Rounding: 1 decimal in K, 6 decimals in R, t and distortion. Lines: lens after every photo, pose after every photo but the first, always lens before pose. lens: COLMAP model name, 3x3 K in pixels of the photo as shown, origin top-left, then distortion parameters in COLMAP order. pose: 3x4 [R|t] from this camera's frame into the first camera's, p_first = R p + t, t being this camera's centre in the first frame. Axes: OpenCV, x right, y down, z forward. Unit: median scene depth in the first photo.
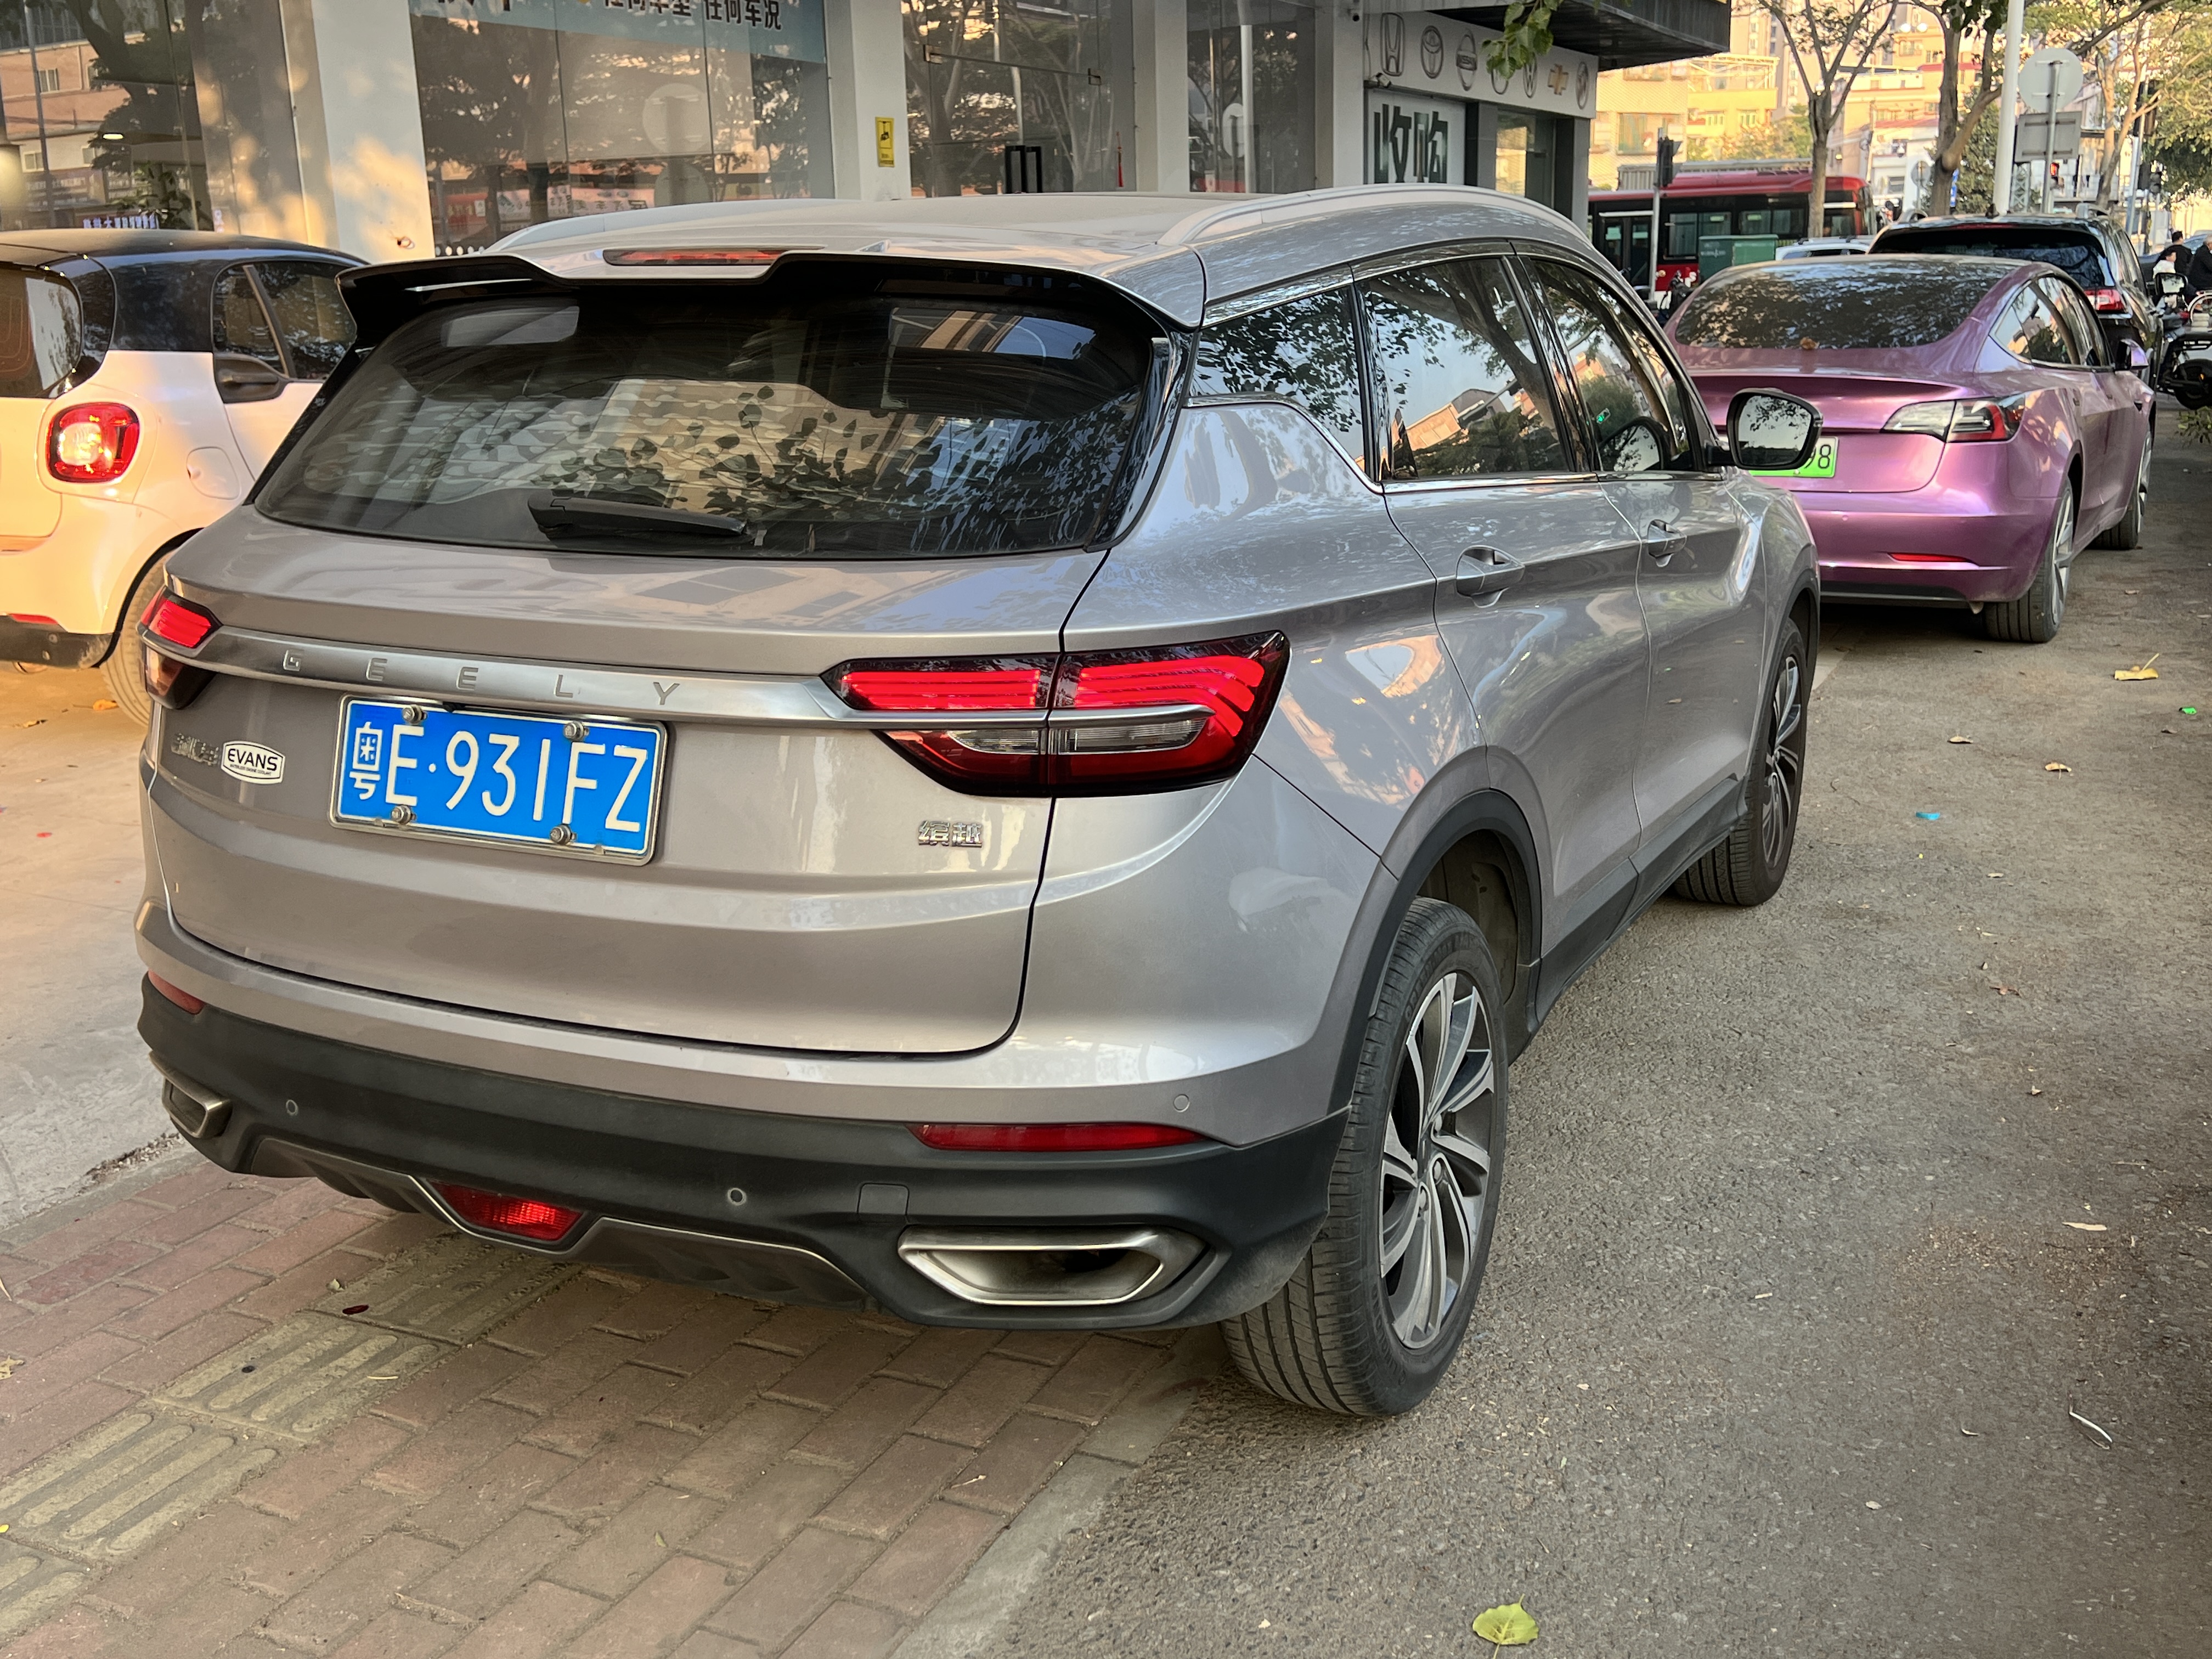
lens RADIAL K [[2163.4, 0, 1106.0], [0, 2163.4, 829.5], [0, 0, 1]] dist [0.128543, -0.202068]
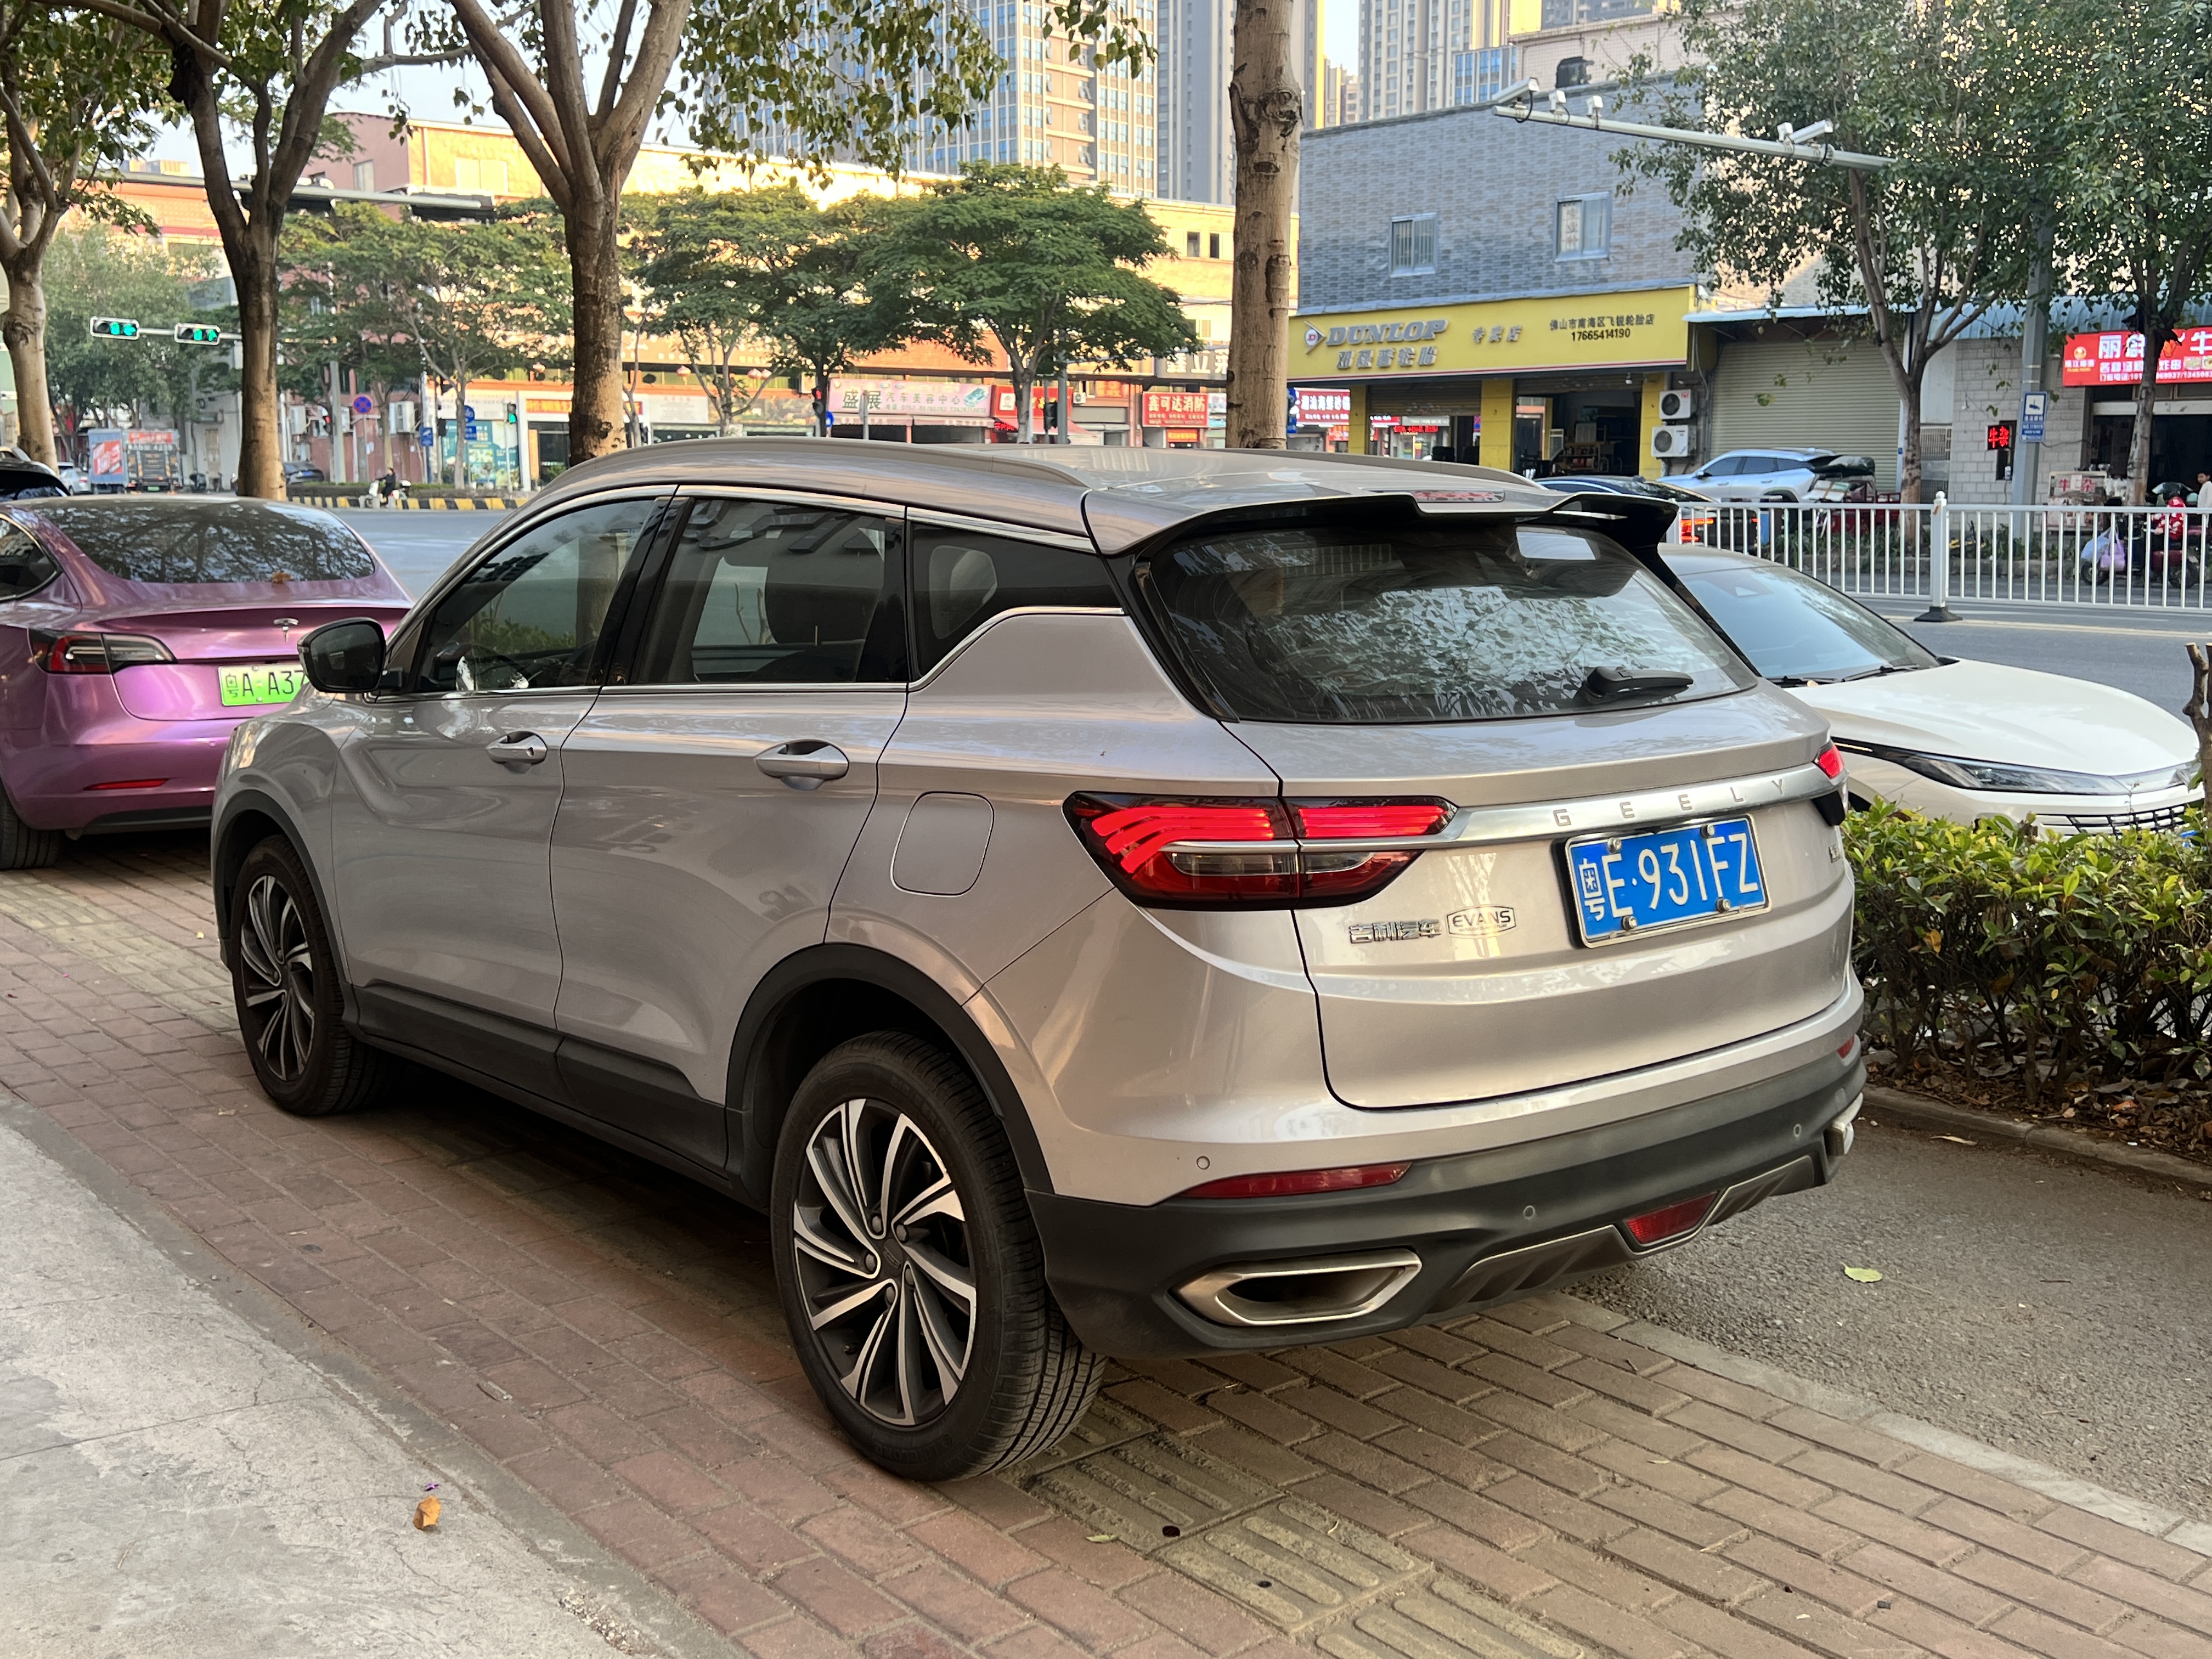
lens RADIAL K [[2163.4, 0, 1106.0], [0, 2163.4, 829.5], [0, 0, 1]] dist [0.128543, -0.202068]
pose [[0.412730, -0.124663, 0.902282, -1.328082], [0.219910, 0.974924, 0.034106, -0.142409], [-0.883908, 0.184344, 0.429795, 0.603122]]
